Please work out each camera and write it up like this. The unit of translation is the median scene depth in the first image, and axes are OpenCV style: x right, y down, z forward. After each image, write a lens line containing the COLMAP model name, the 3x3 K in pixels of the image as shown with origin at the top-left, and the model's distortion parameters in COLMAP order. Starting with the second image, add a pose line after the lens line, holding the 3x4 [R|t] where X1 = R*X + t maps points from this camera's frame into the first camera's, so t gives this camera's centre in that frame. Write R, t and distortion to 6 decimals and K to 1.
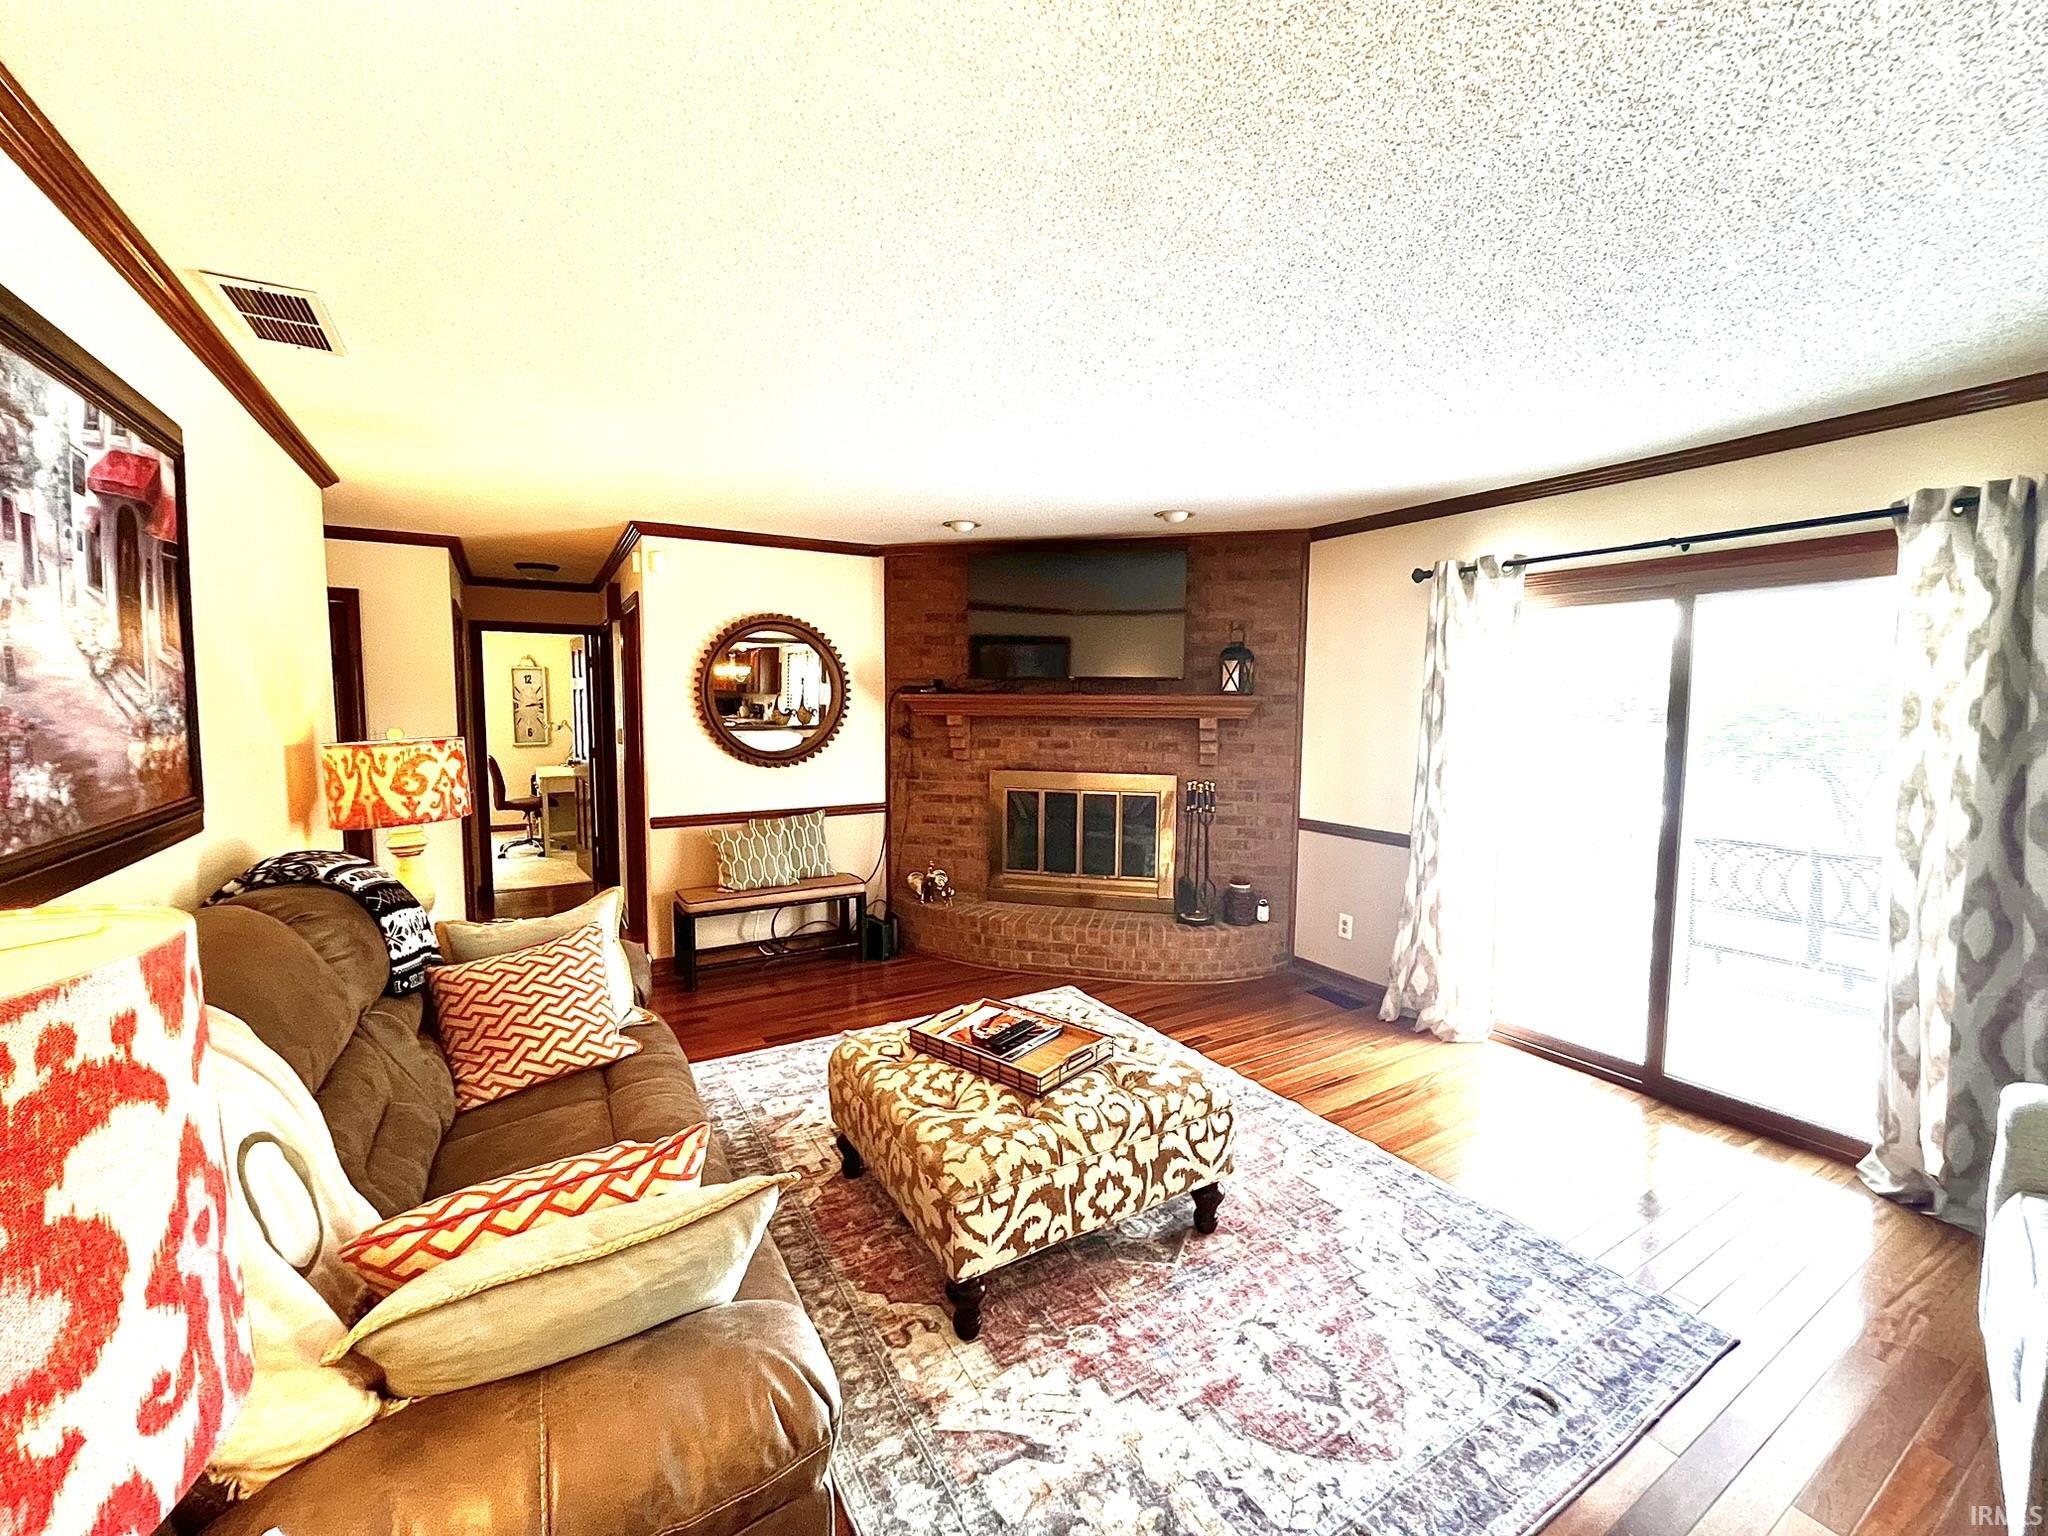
lens RADIAL K [[826.5, 0, 1027.8], [0, 826.5, 770.1], [0, 0, 1]] dist [-0.002760, -0.000310]
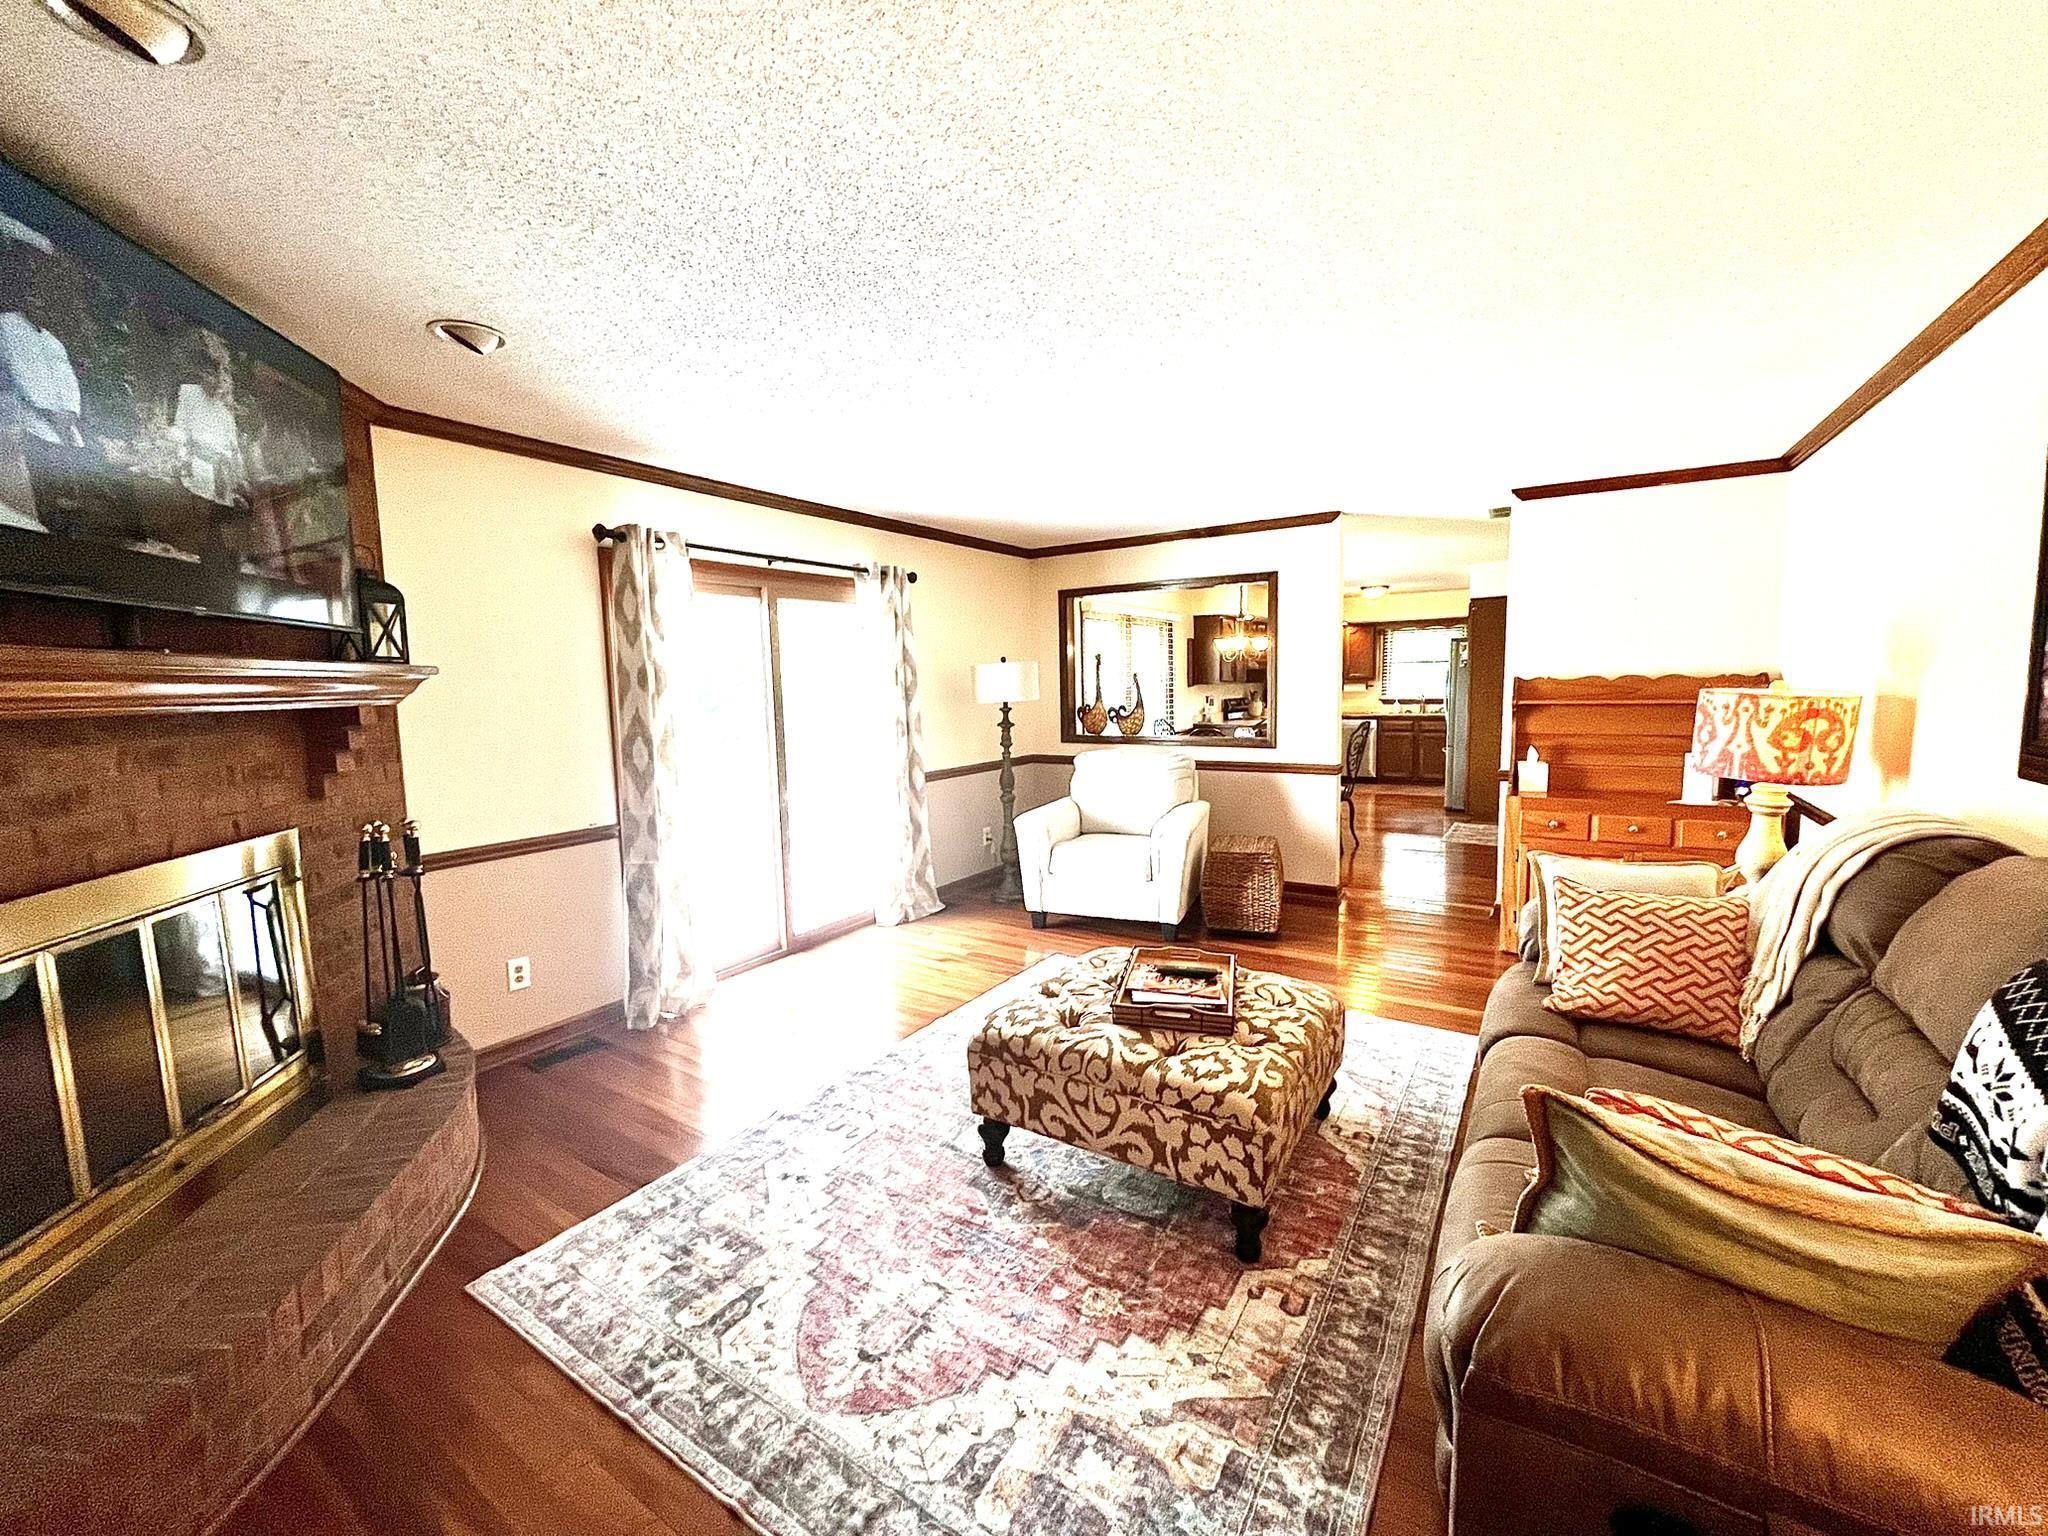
lens RADIAL K [[826.5, 0, 1022.0], [0, 826.5, 767.4], [0, 0, 1]] dist [-0.002760, -0.000310]
pose [[-0.438377, -0.093151, 0.893951, -0.516008], [0.087181, 0.985518, 0.145444, -0.072181], [-0.894553, 0.141695, -0.423907, 0.965002]]
